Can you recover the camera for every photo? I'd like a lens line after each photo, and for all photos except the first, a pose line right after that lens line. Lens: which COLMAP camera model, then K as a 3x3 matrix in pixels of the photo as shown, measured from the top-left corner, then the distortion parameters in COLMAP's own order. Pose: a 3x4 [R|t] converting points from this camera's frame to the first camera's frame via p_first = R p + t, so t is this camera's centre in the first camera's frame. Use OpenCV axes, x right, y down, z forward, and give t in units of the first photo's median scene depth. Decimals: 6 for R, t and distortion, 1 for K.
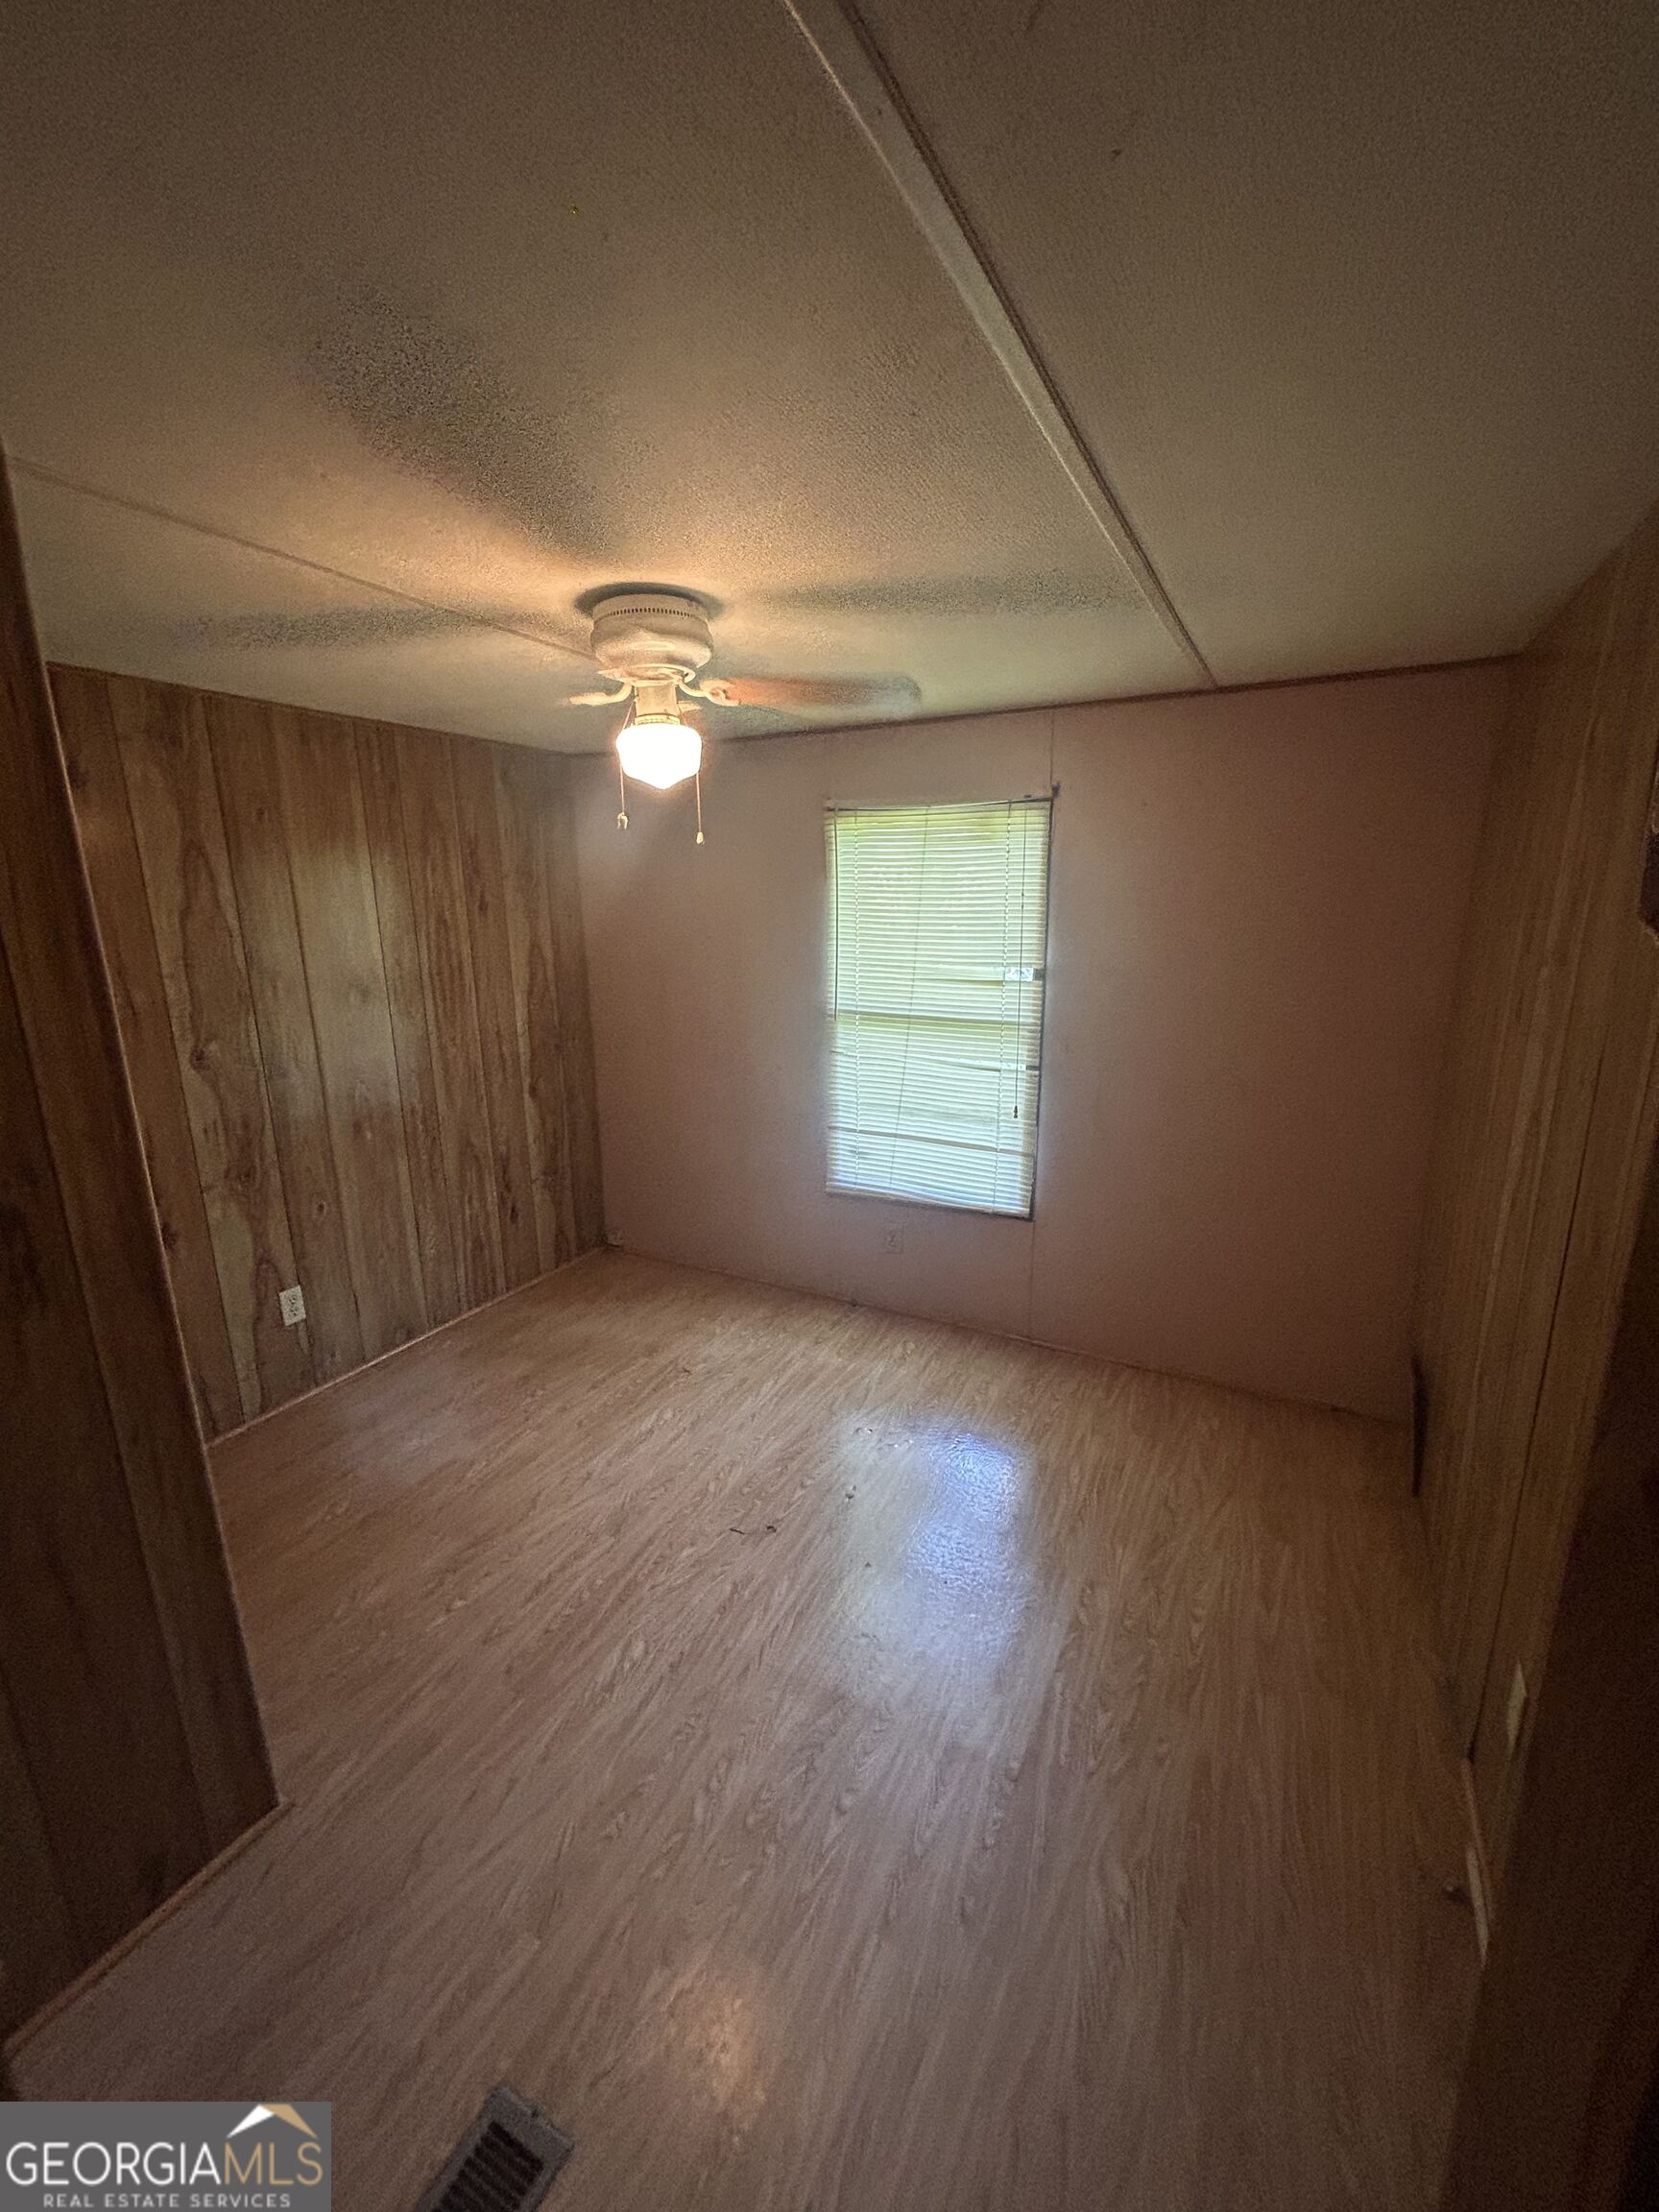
lens RADIAL K [[902.2, 0, 826.0], [0, 902.2, 1107.5], [0, 0, 1]] dist [0.003534, 0.000581]
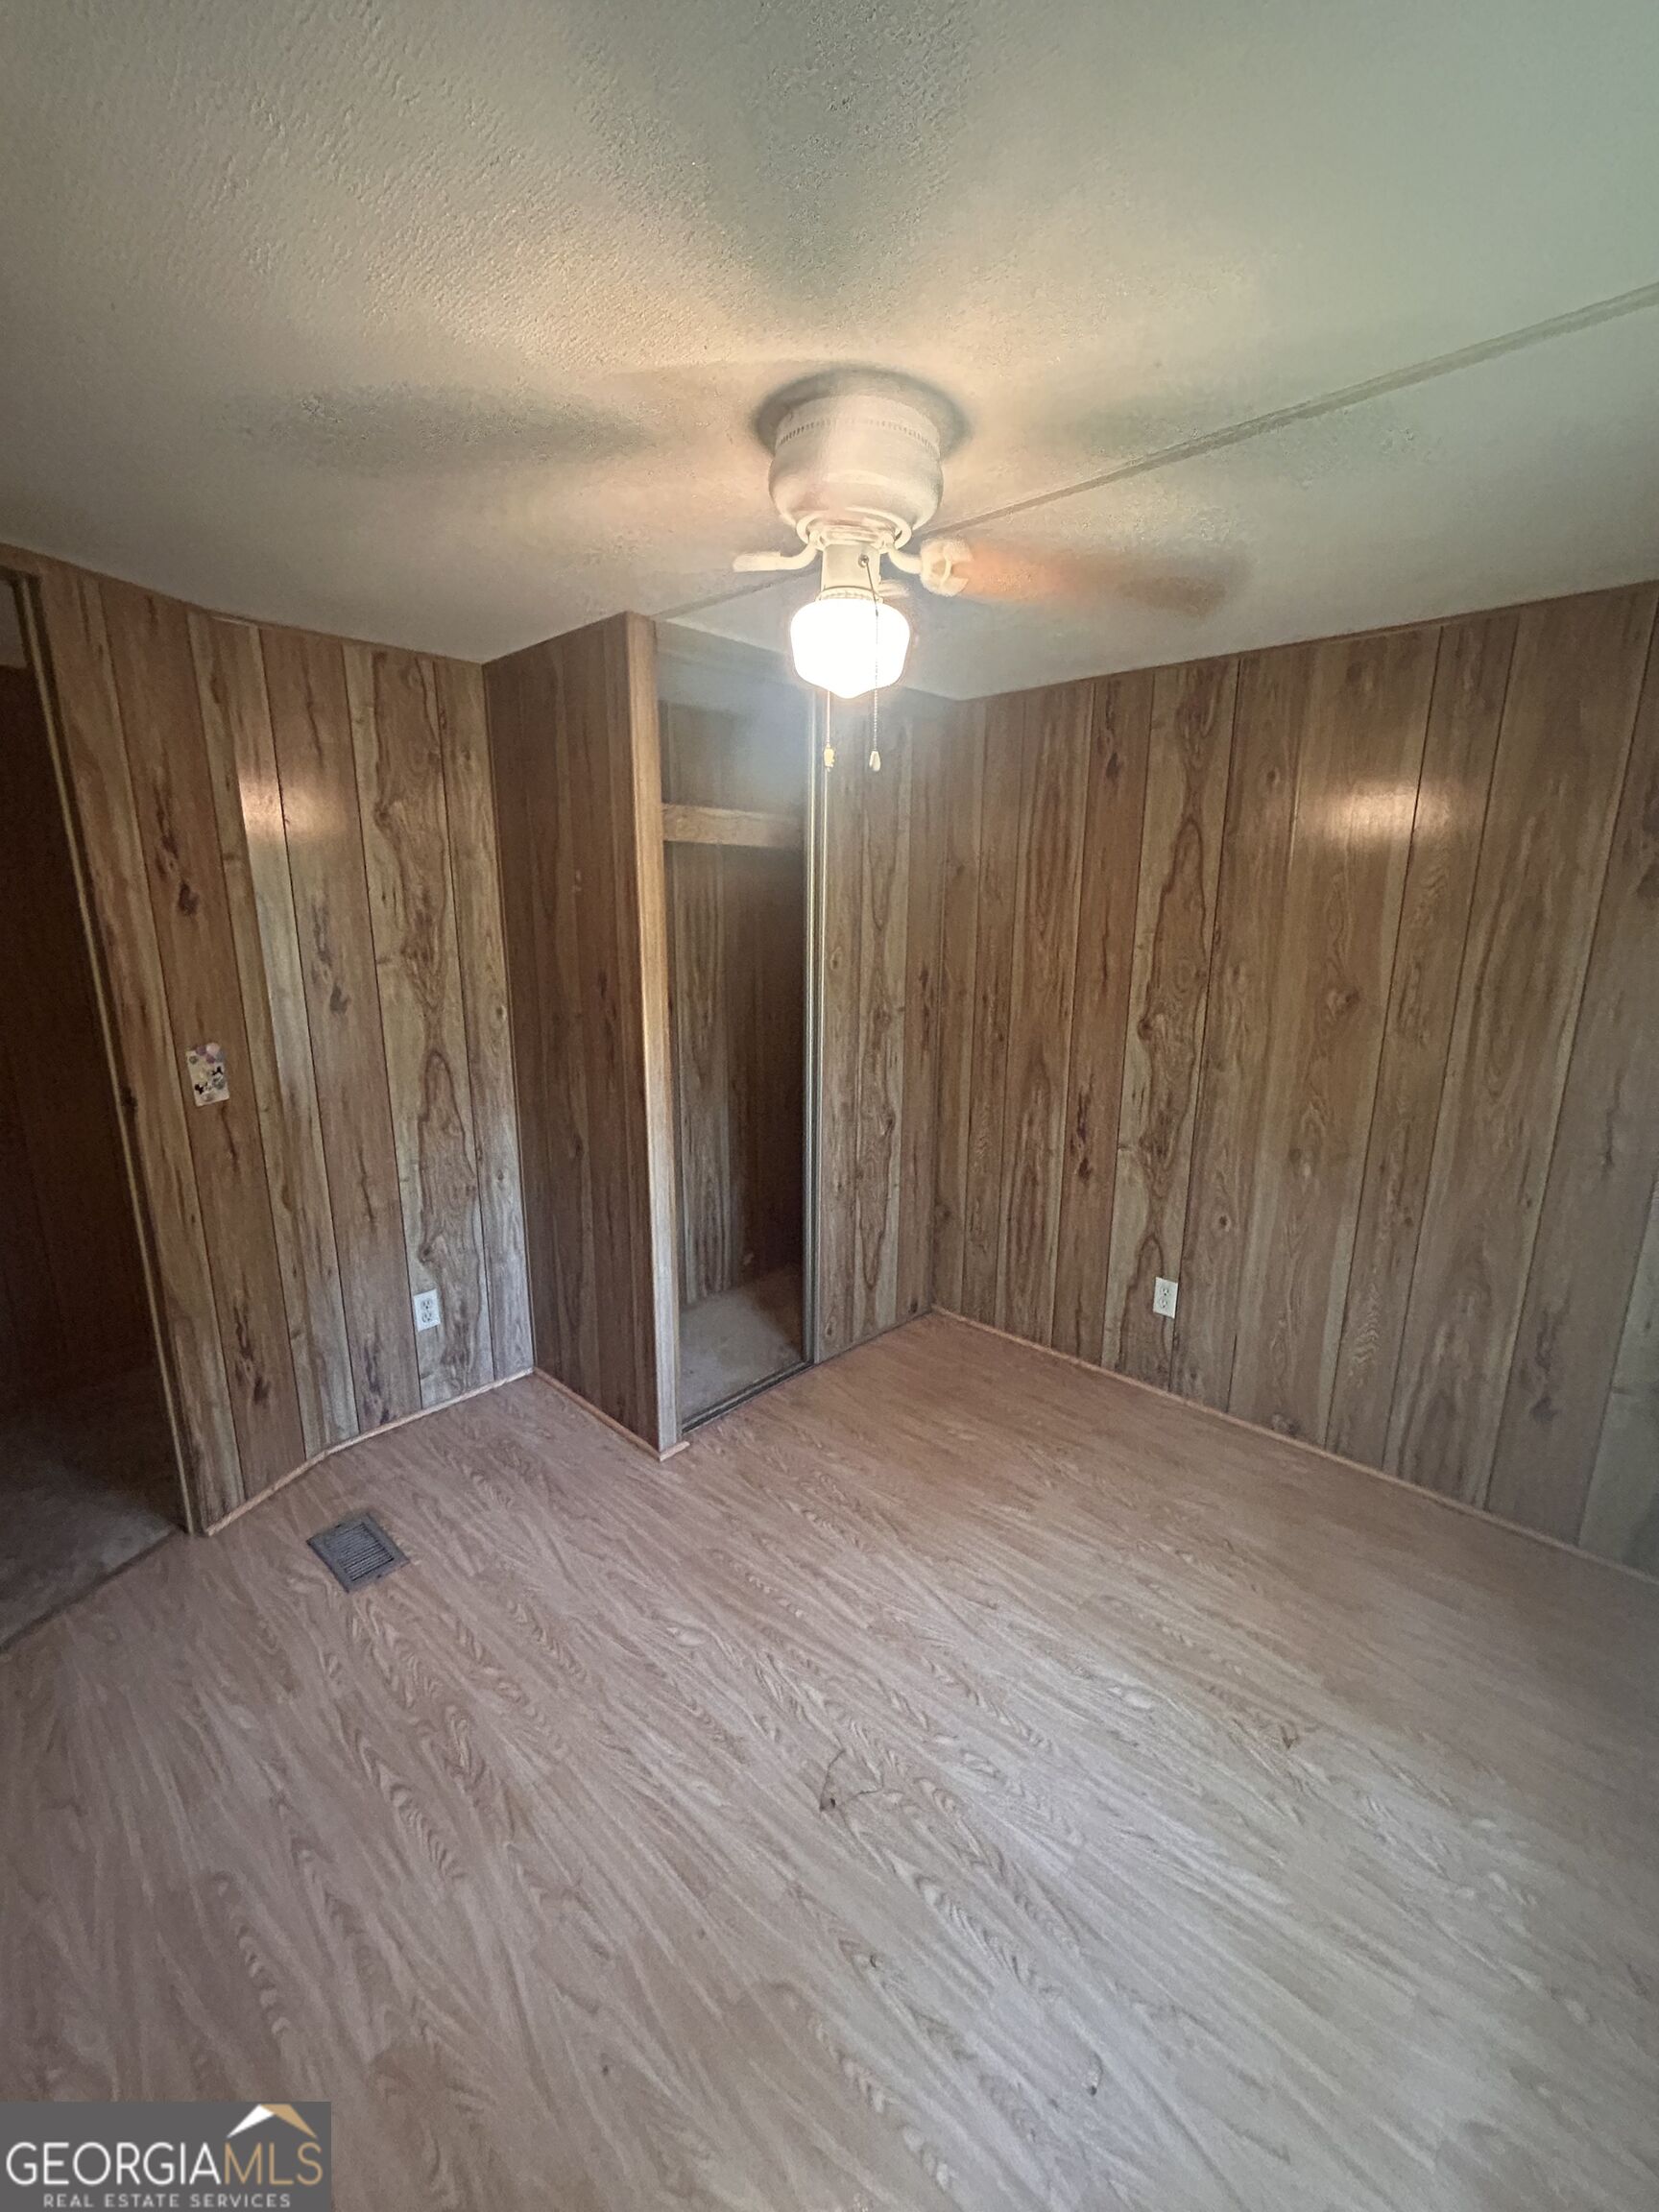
lens RADIAL K [[902.2, 0, 830.6], [0, 902.2, 1106.8], [0, 0, 1]] dist [0.003534, 0.000581]
pose [[-0.252802, 0.230339, -0.939699, 0.375981], [-0.229430, 0.929273, 0.289505, -0.174439], [0.939922, 0.288782, -0.182076, 0.813469]]
